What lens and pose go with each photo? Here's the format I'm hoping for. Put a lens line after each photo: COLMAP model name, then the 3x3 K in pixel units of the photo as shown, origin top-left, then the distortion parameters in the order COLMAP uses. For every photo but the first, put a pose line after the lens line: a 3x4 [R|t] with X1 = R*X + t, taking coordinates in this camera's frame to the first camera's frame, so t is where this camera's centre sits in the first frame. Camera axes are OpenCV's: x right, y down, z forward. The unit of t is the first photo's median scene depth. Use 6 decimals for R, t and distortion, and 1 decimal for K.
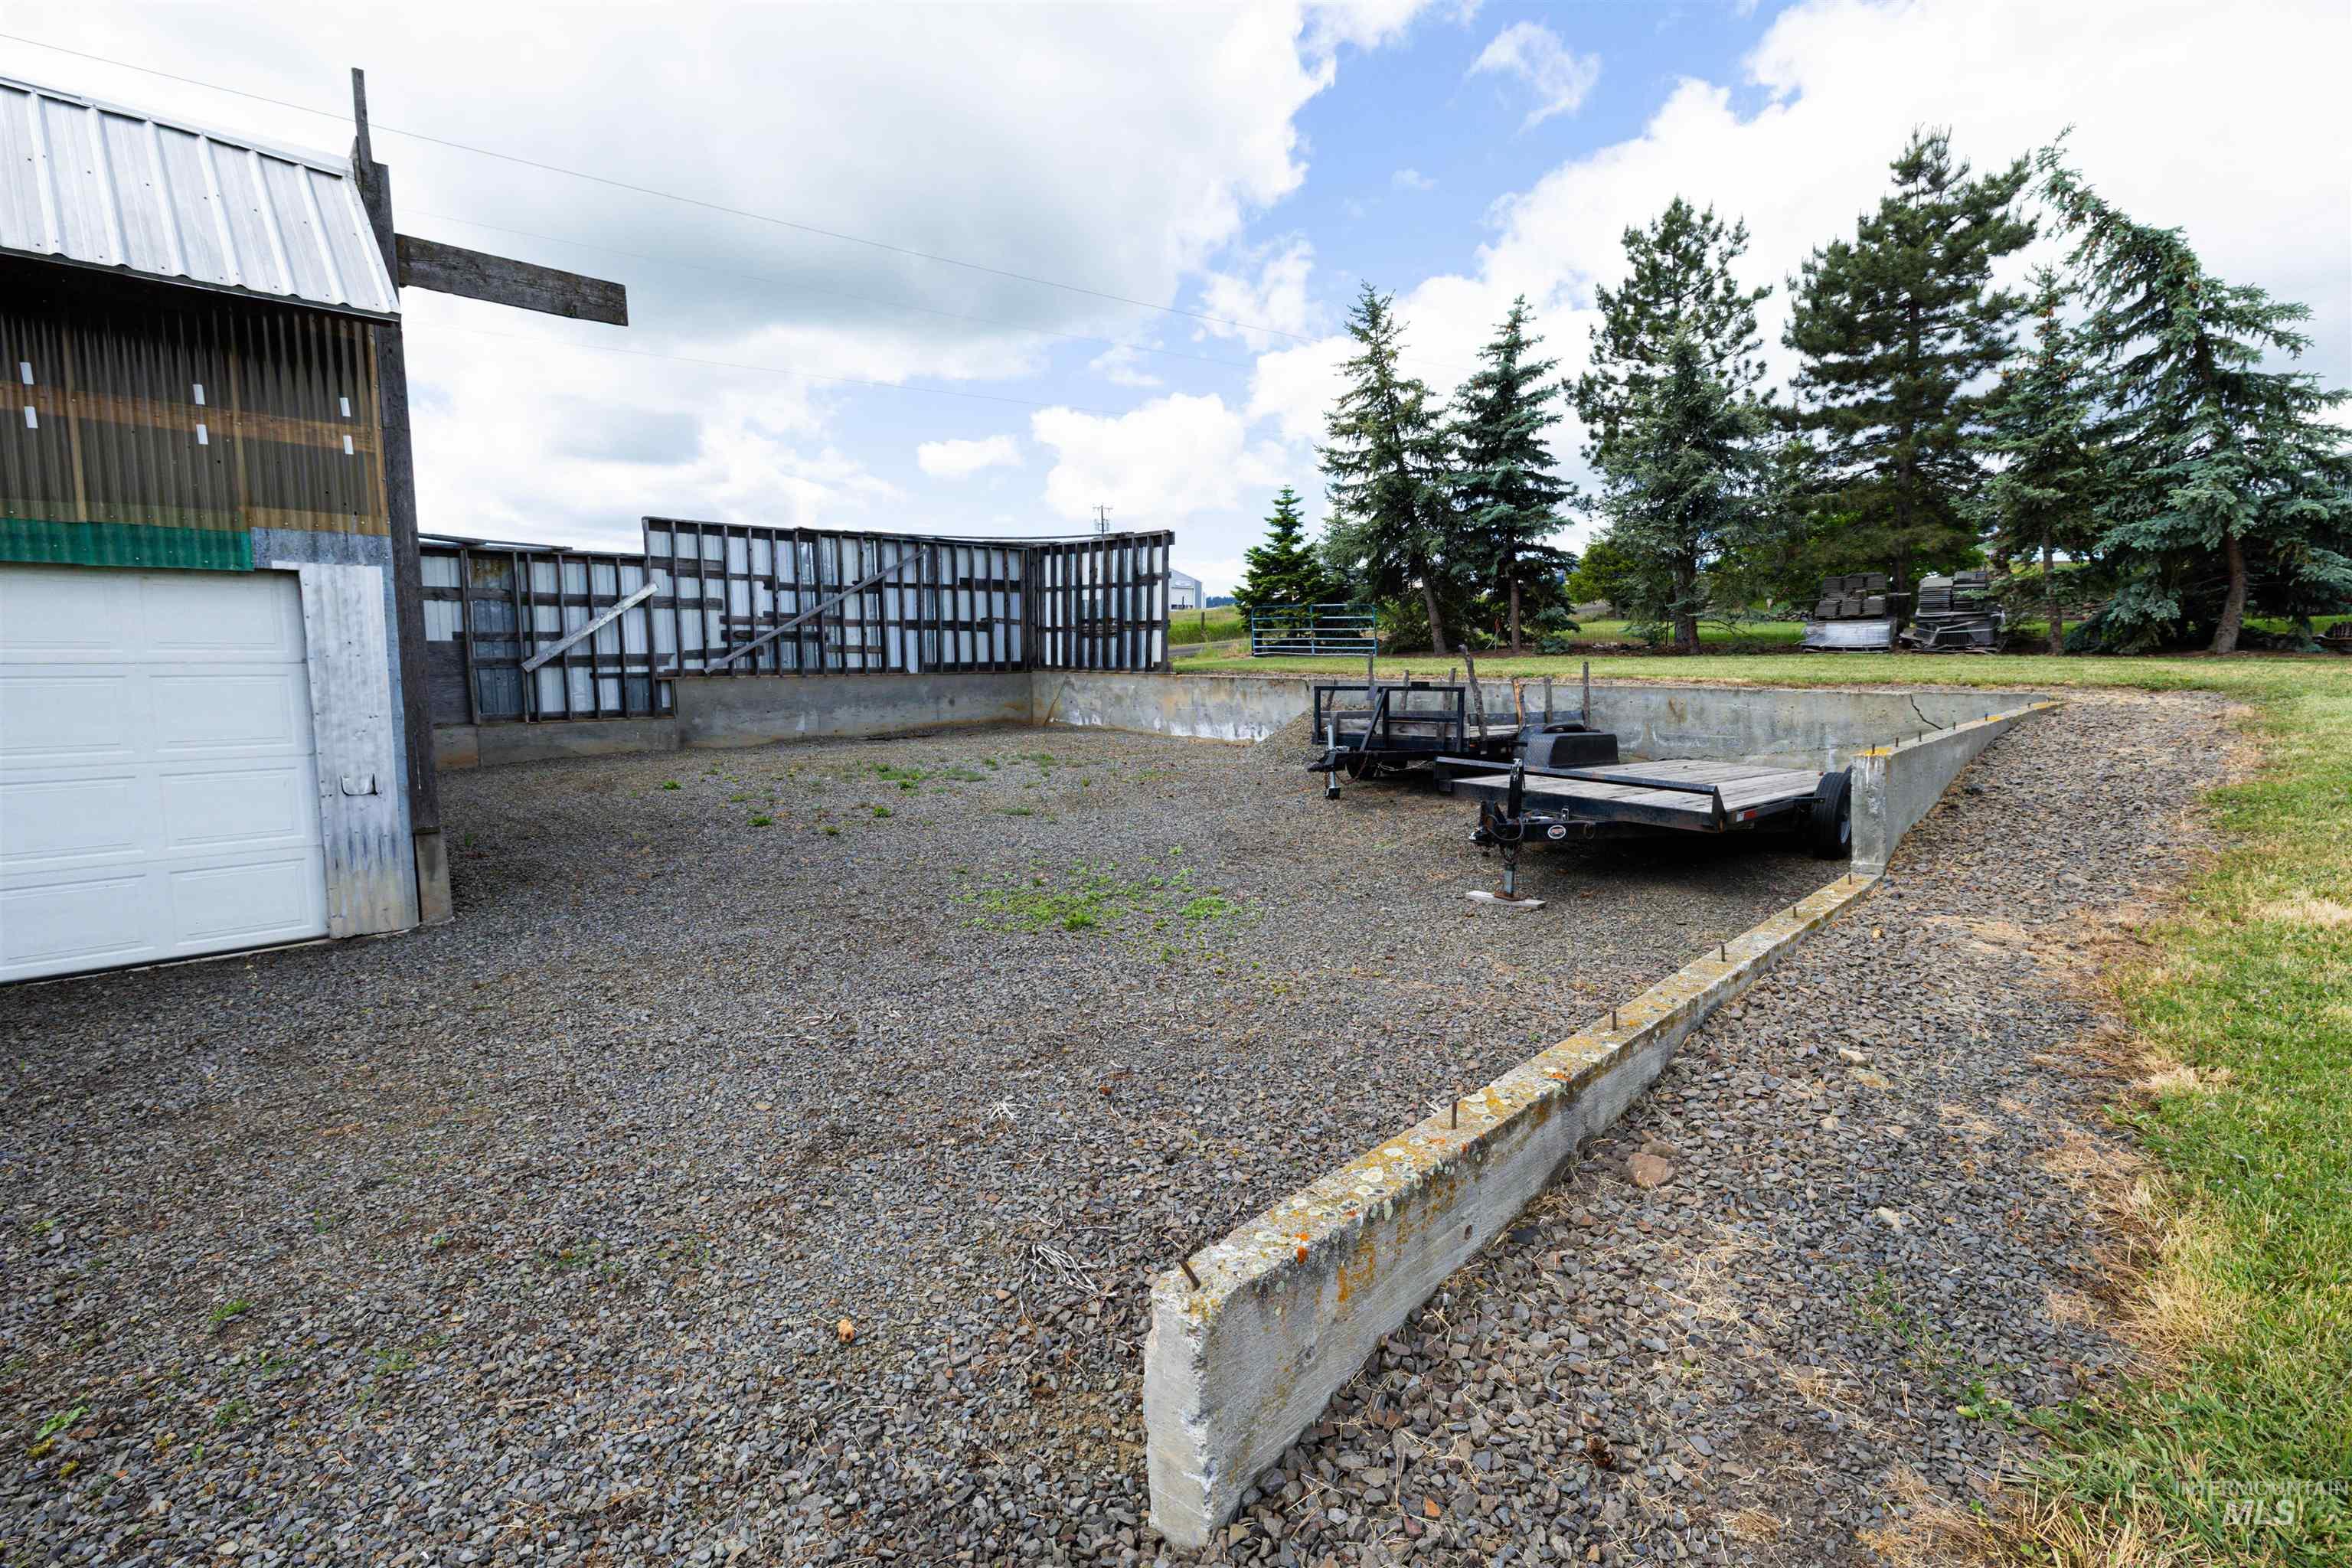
lens RADIAL K [[1088.7, 0, 1173.5], [0, 1088.7, 765.5], [0, 0, 1]] dist [0.009411, -0.000566]
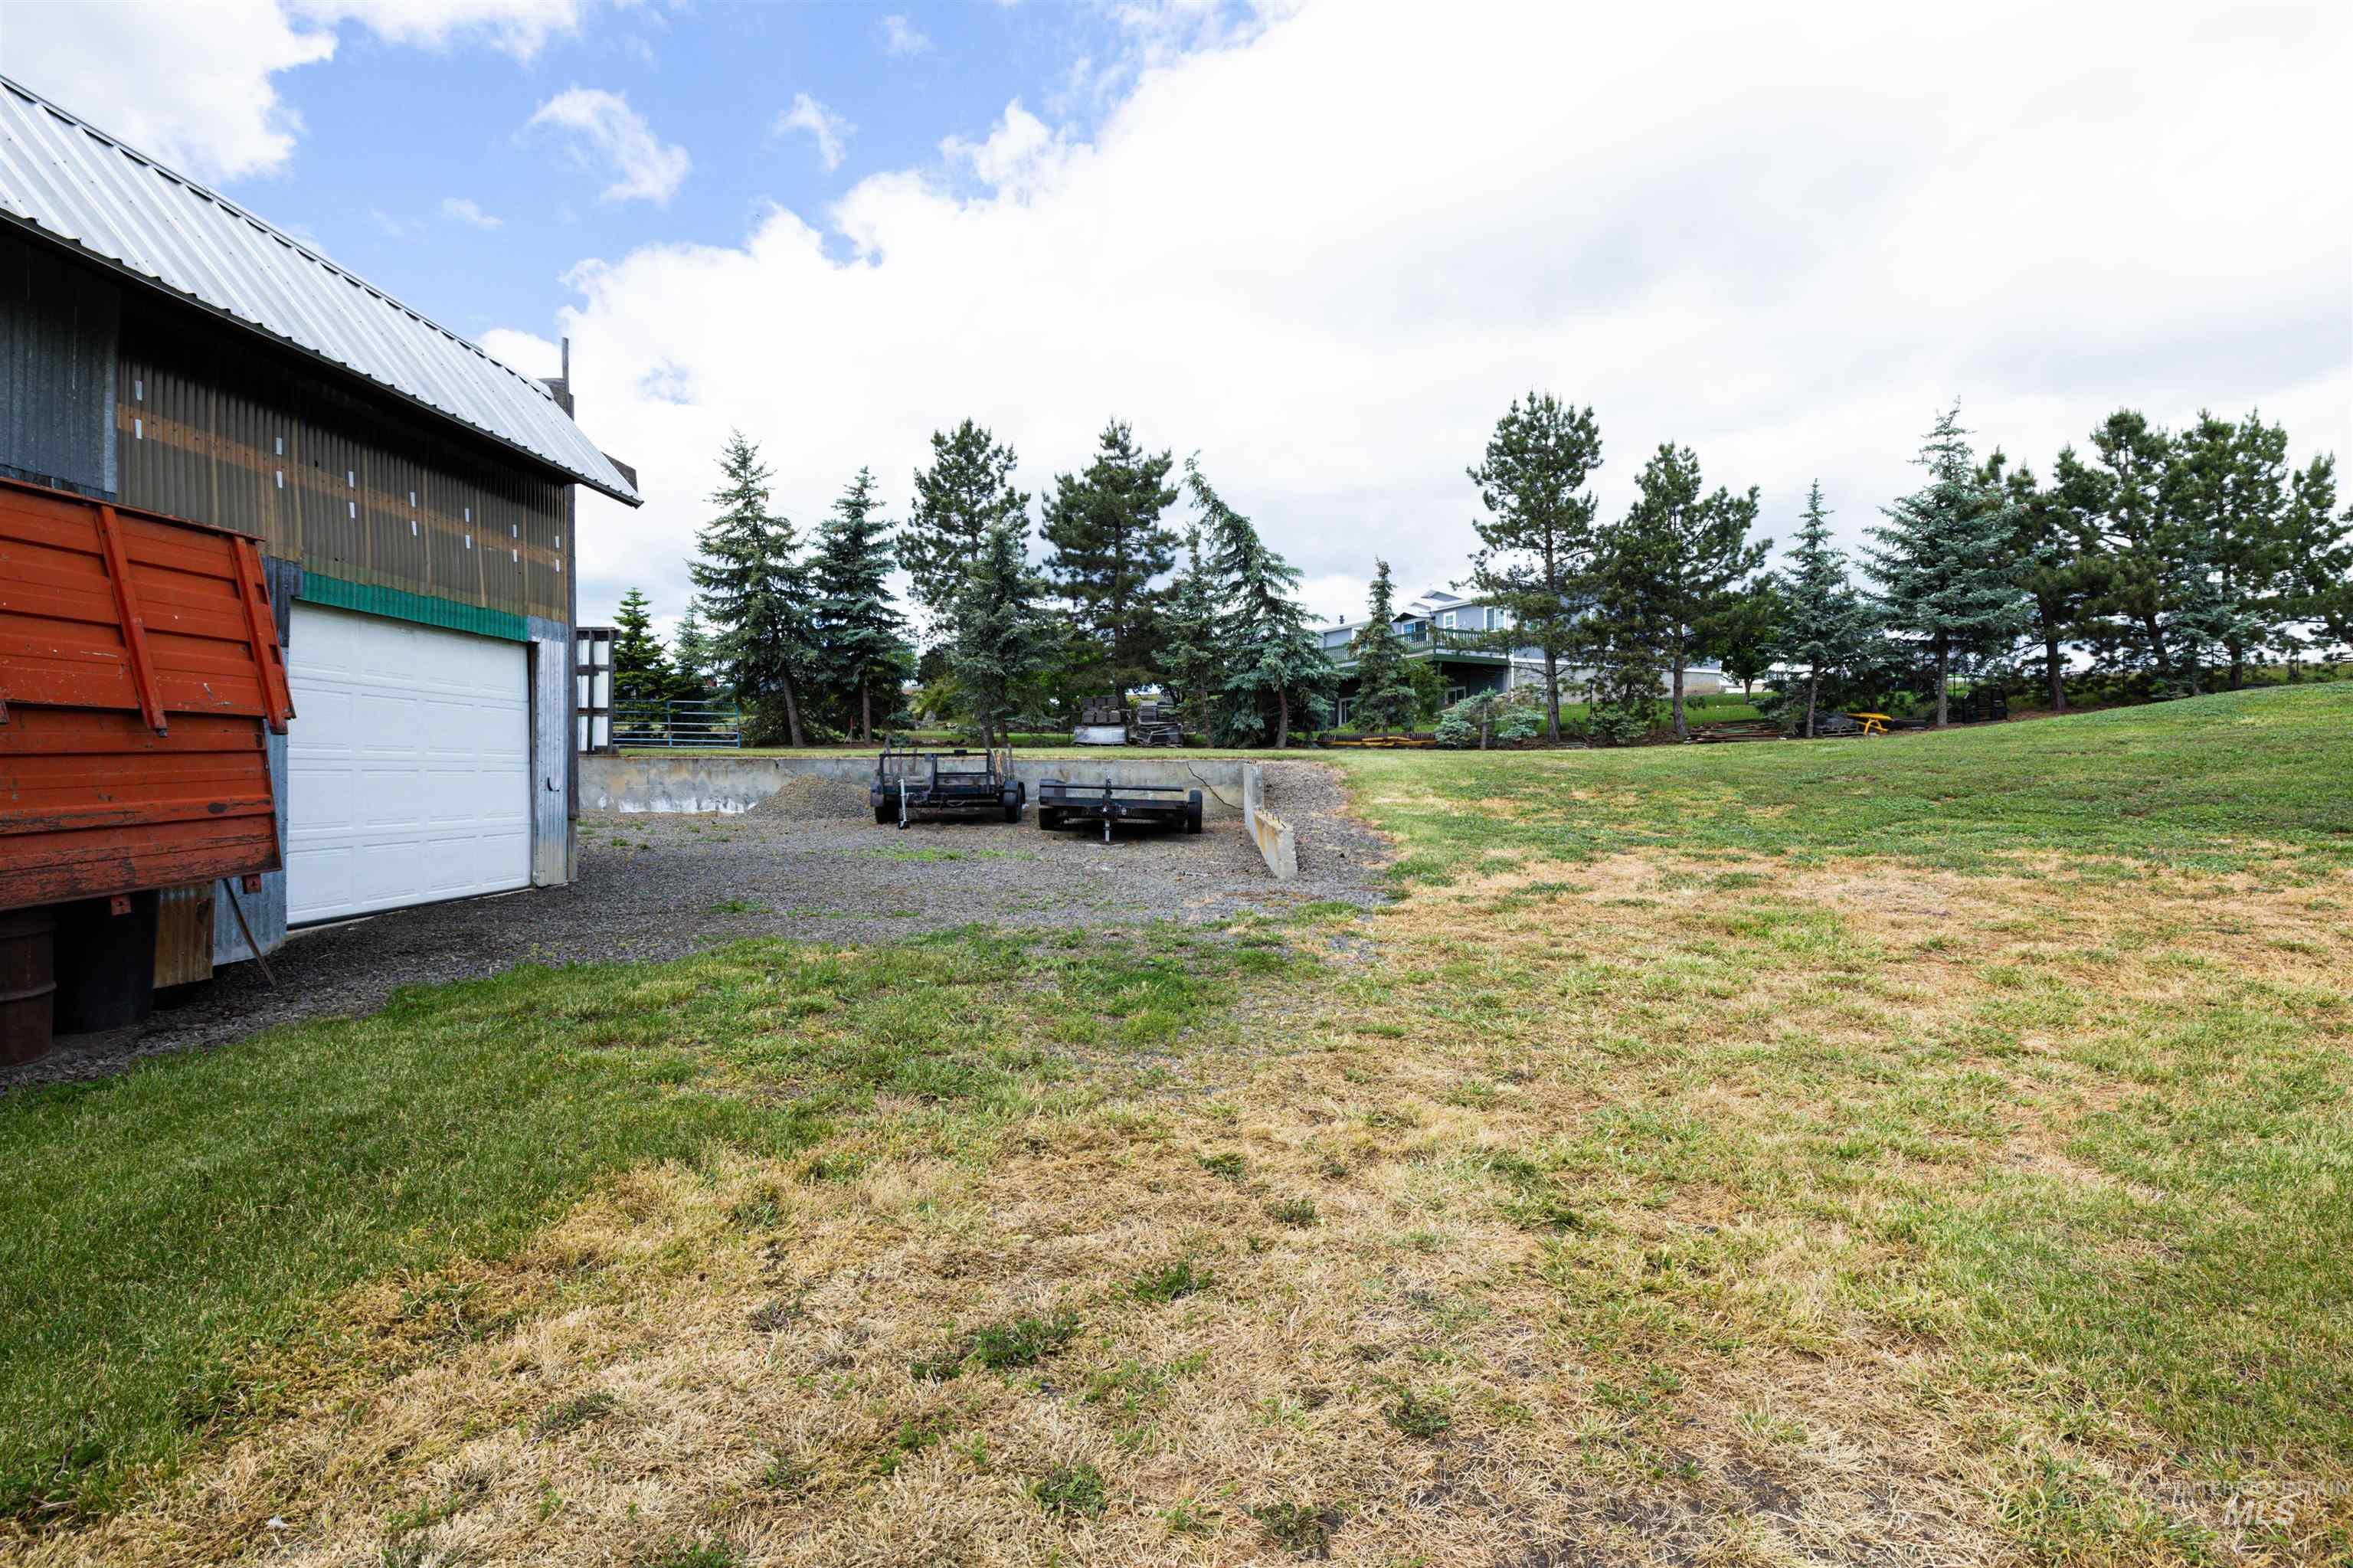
lens RADIAL K [[1203.2, 0, 1176.5], [0, 1203.2, 784.0], [0, 0, 1]] dist [-0.001819, -0.001466]
pose [[0.734325, -0.003424, 0.678789, -0.394379], [0.066407, 0.995553, -0.066818, 0.059213], [-0.675541, 0.094143, 0.731287, -0.253487]]
